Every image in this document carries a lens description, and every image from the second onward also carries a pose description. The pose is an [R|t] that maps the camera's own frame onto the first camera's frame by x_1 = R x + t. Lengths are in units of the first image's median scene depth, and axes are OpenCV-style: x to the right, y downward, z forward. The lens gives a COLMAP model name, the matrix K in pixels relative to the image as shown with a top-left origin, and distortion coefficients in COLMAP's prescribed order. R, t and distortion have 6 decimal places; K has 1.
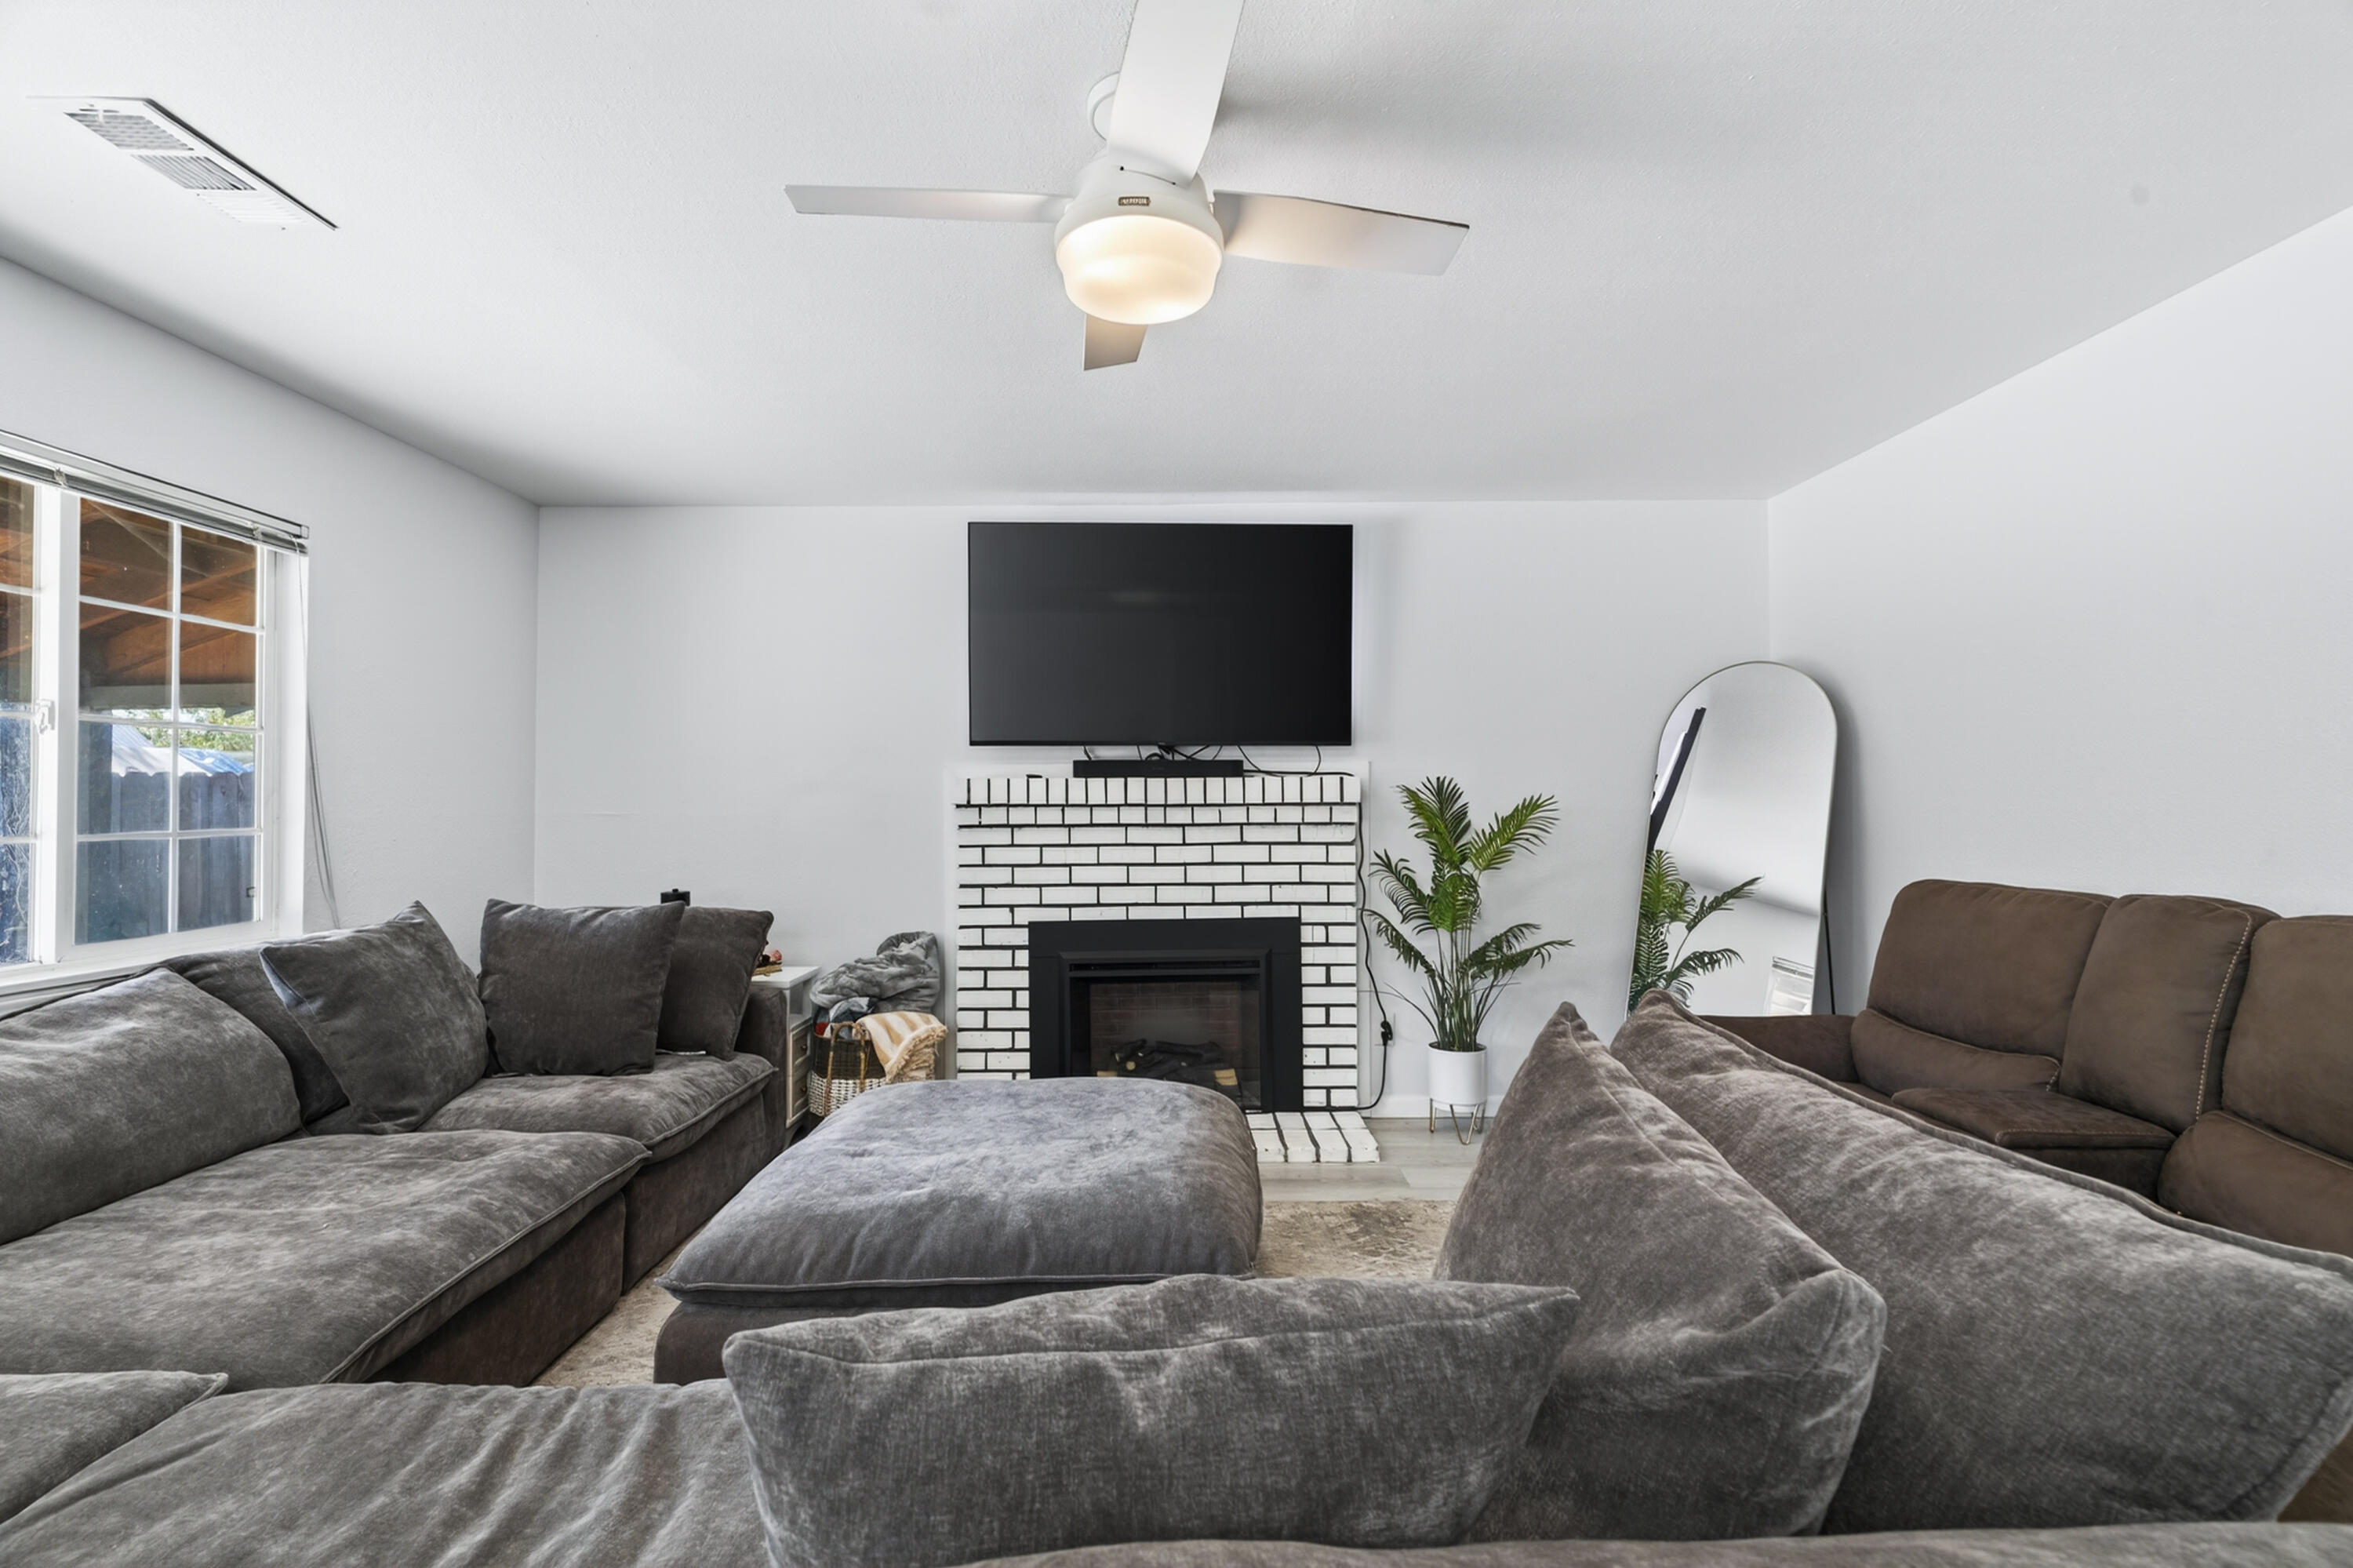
lens RADIAL K [[1042.5, 0, 1176.9], [0, 1042.5, 788.9], [0, 0, 1]] dist [-0.000466, -0.000516]
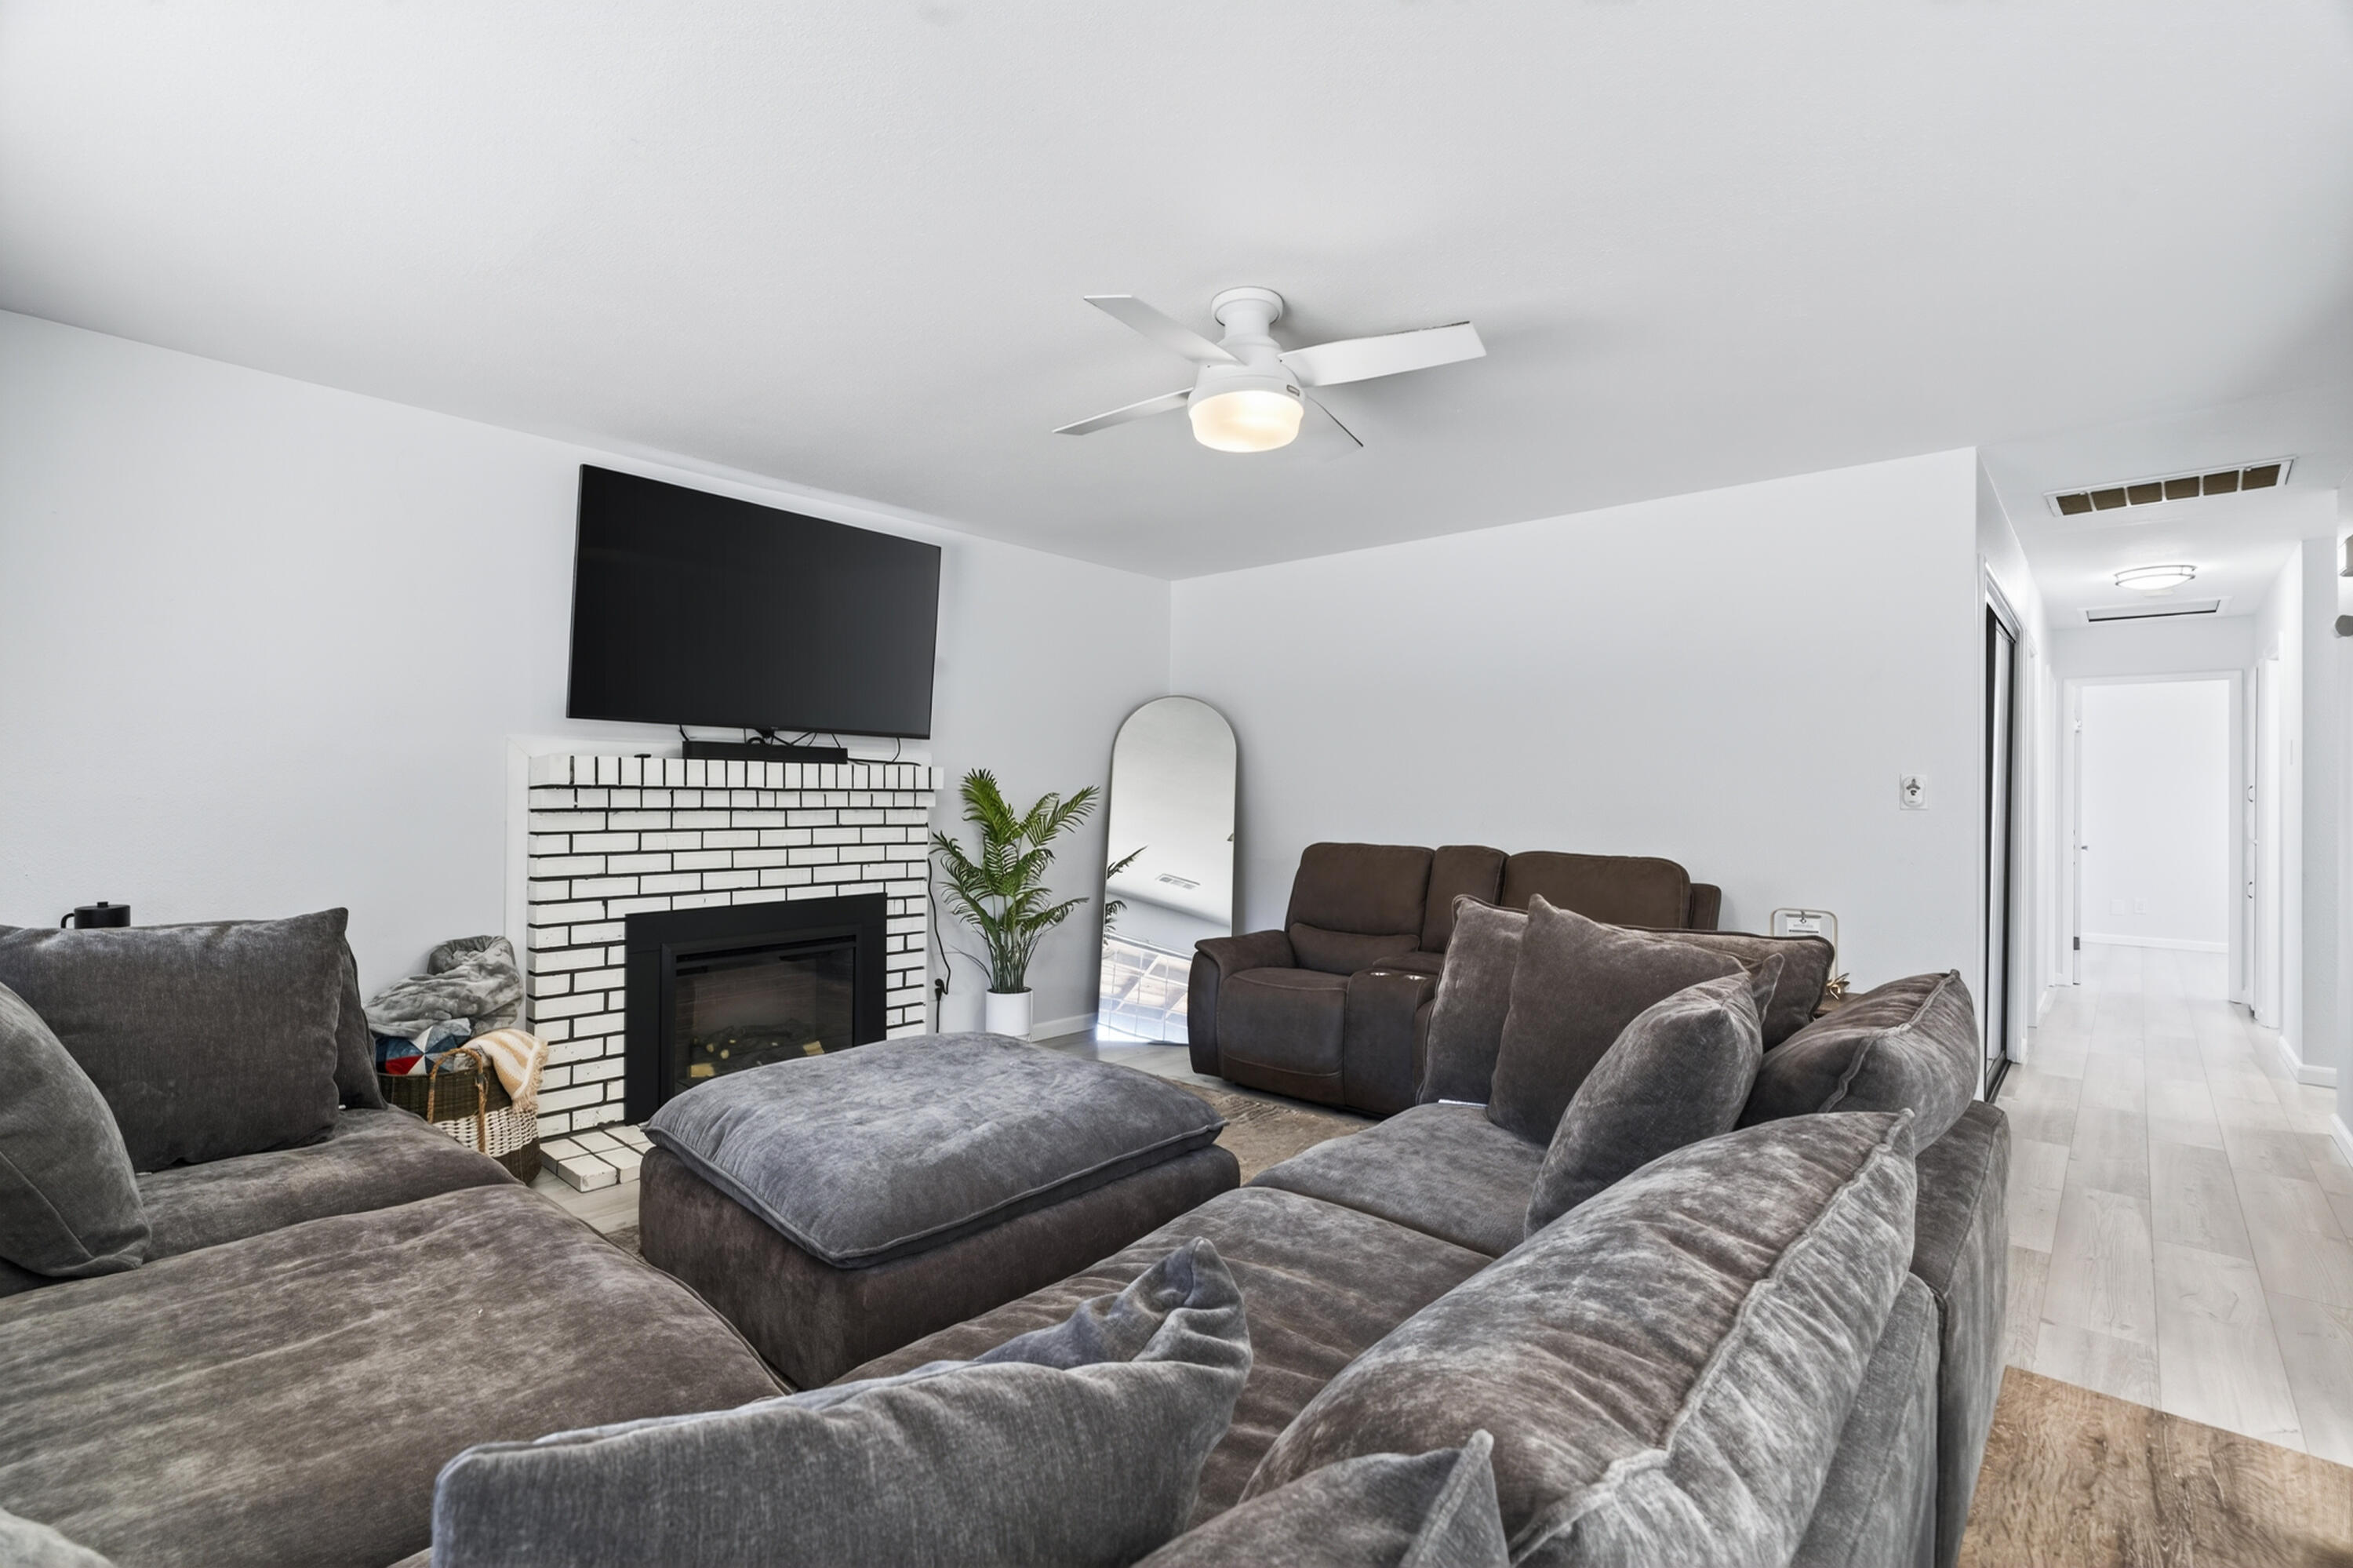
lens RADIAL K [[1042.5, 0, 1154.7], [0, 1042.5, 788.3], [0, 0, 1]] dist [-0.000466, -0.000516]
pose [[0.681390, 0.016248, 0.731740, -0.496246], [-0.026636, 0.999642, 0.002606, 0.002330], [-0.731436, -0.021266, 0.681579, 0.042695]]
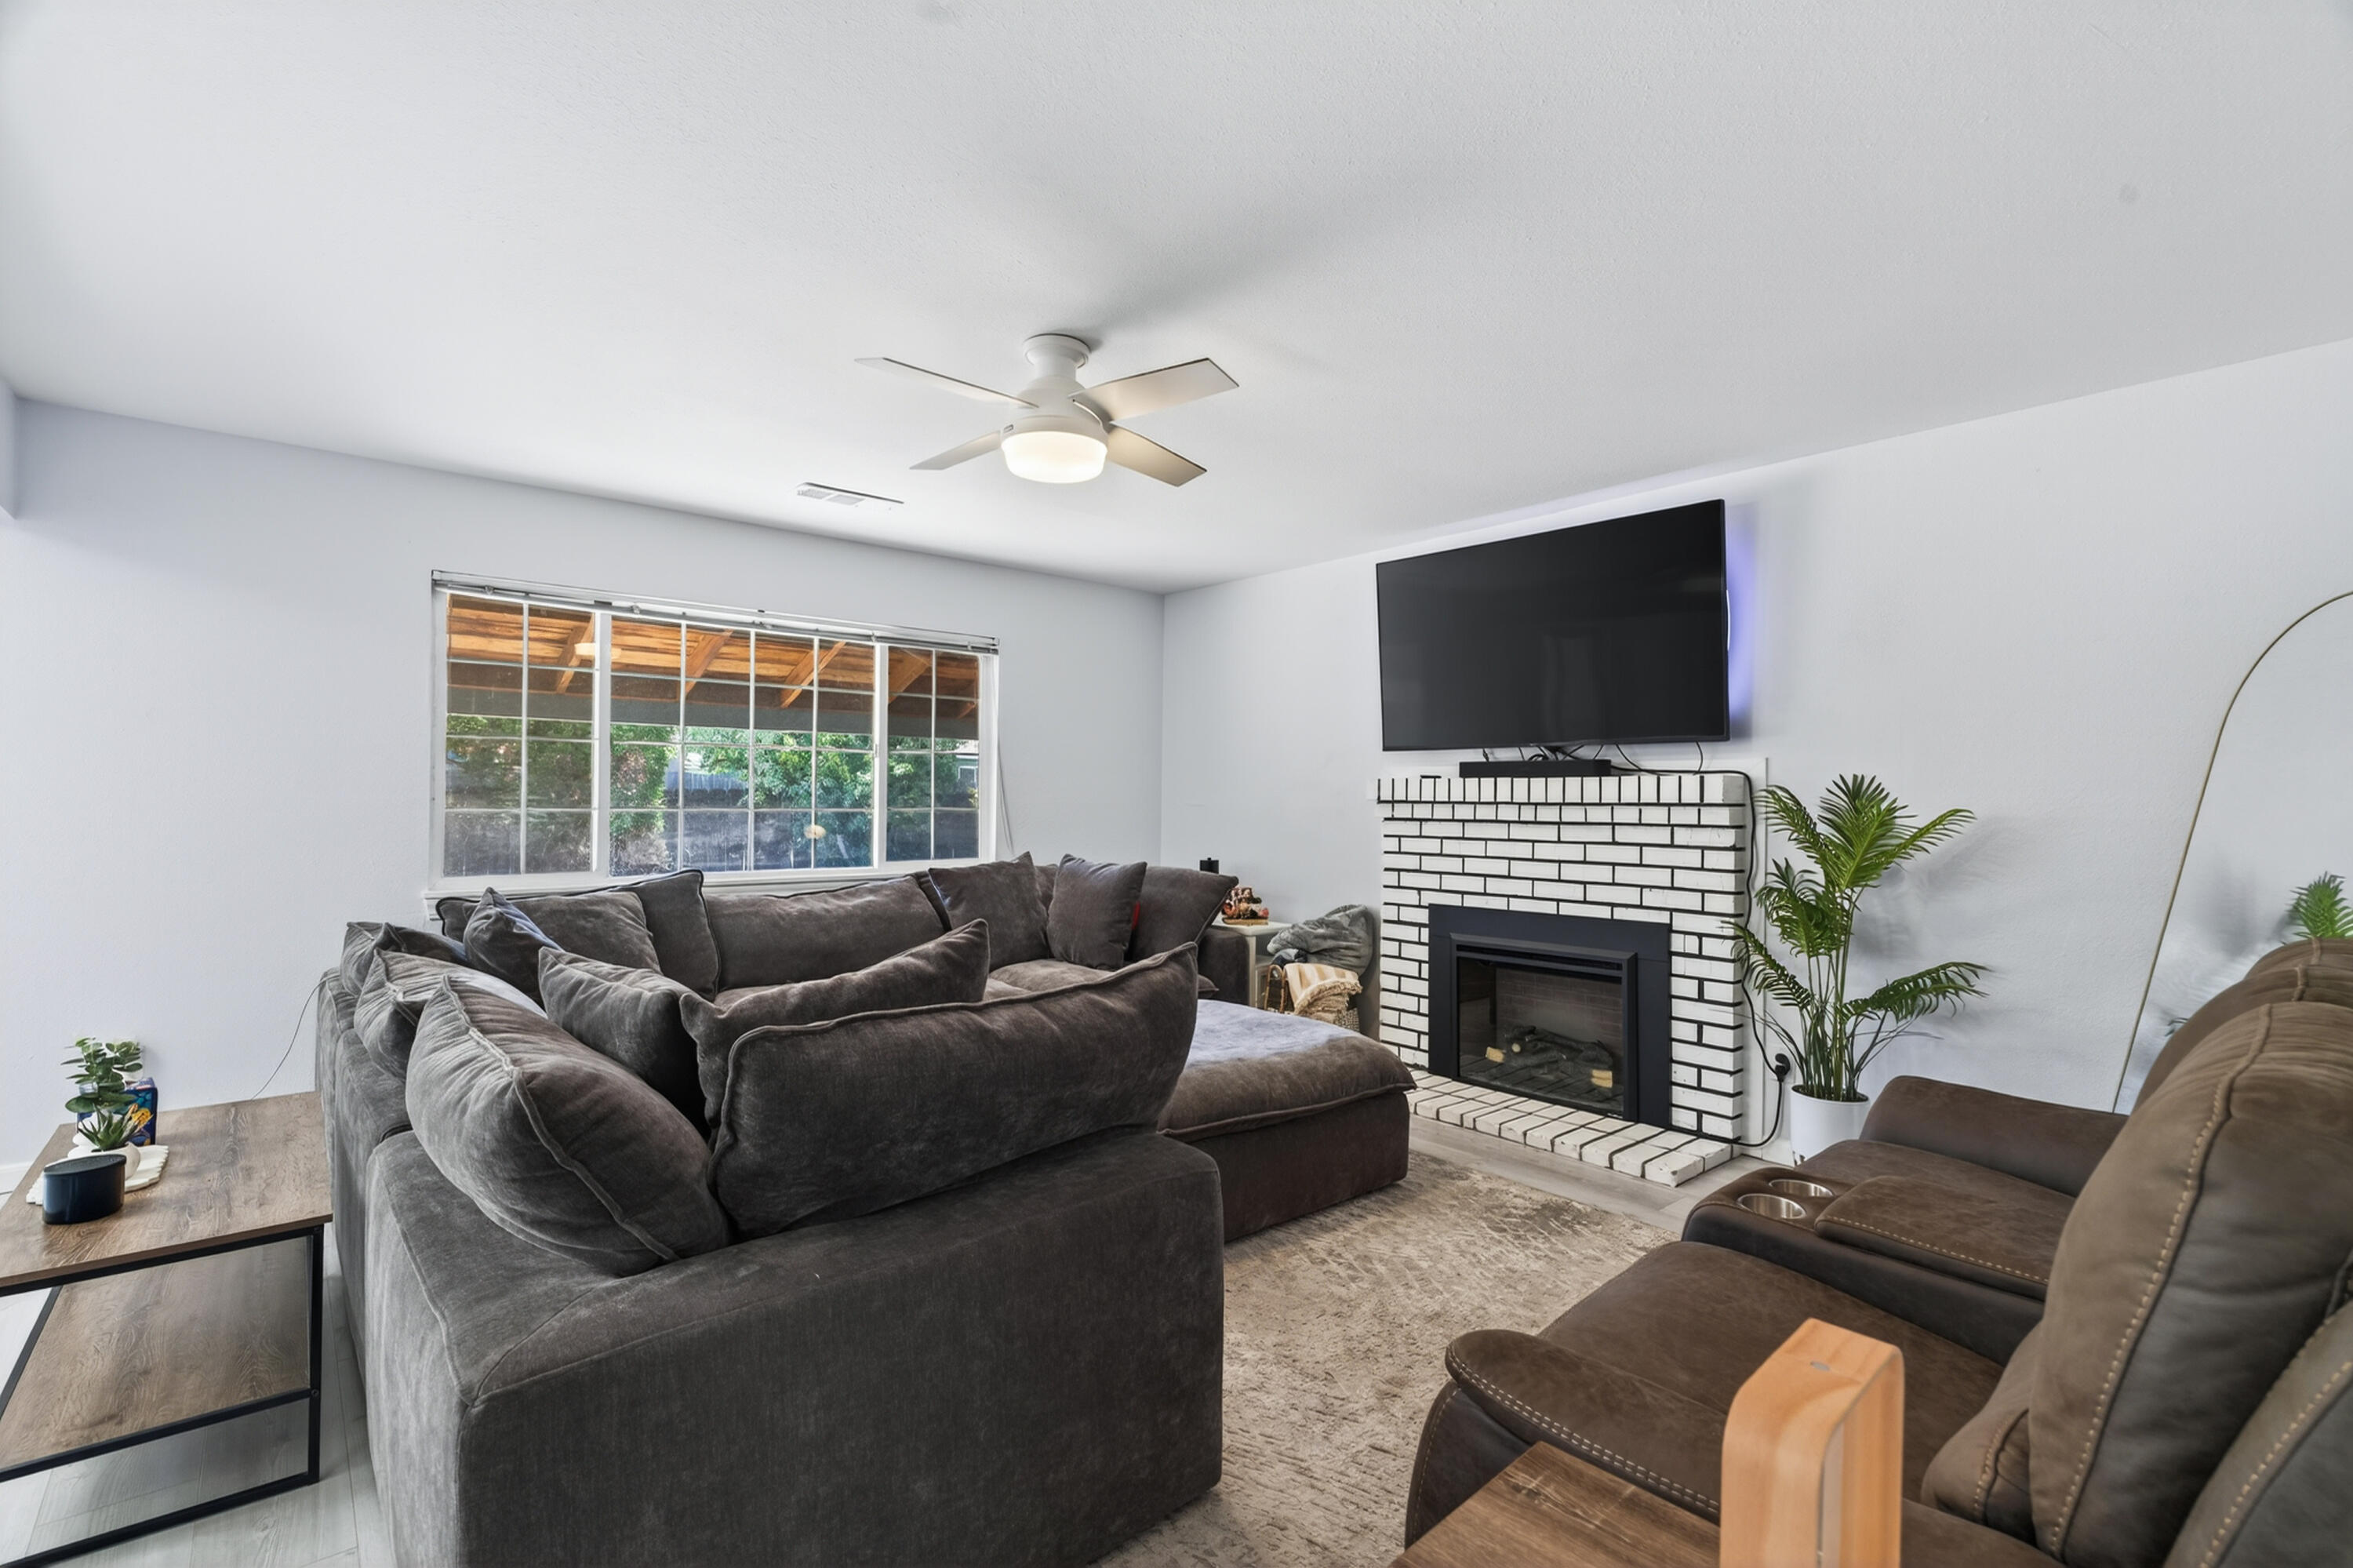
lens RADIAL K [[1042.5, 0, 1186.1], [0, 1042.5, 785.7], [0, 0, 1]] dist [-0.000466, -0.000516]
pose [[0.663054, 0.002999, -0.748565, 0.535044], [-0.002386, 0.999995, 0.001893, -0.003349], [0.748568, 0.000532, 0.663058, 0.043119]]
